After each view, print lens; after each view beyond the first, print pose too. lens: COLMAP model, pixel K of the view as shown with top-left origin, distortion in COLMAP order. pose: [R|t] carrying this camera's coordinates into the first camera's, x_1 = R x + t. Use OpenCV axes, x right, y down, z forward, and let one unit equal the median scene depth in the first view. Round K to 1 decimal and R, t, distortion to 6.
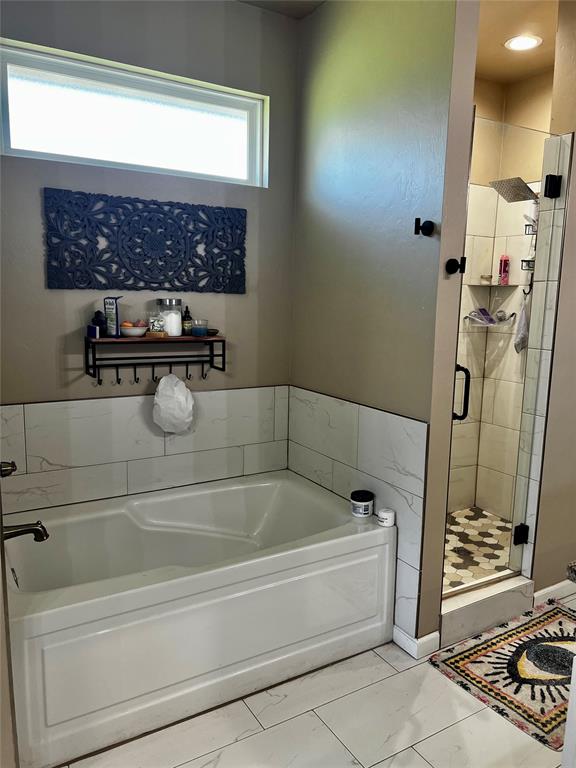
lens RADIAL K [[583.9, 0, 264.1], [0, 583.9, 382.4], [0, 0, 1]] dist [0.000658, -0.030597]
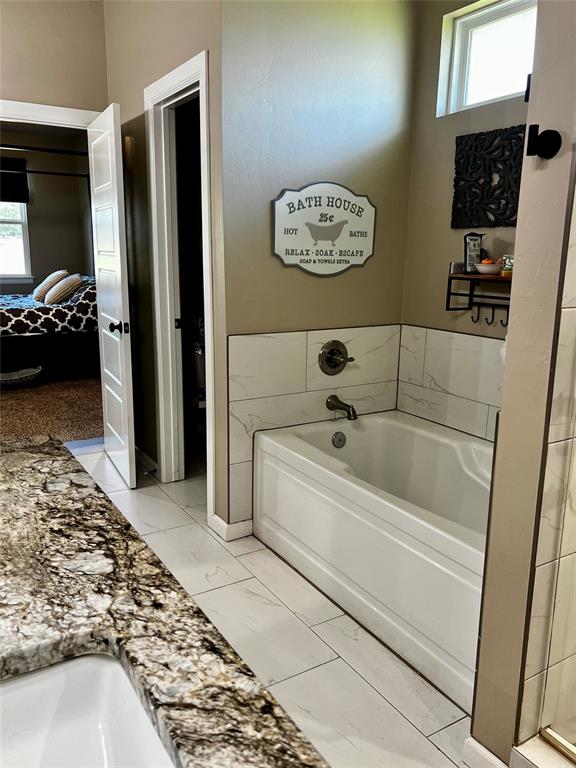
lens RADIAL K [[583.9, 0, 264.1], [0, 583.9, 382.4], [0, 0, 1]] dist [0.000658, -0.030597]
pose [[-0.001387, 0.203010, -0.979176, 0.776240], [-0.164450, 0.965799, 0.200470, -0.039502], [0.986384, 0.161303, 0.032046, 0.642542]]
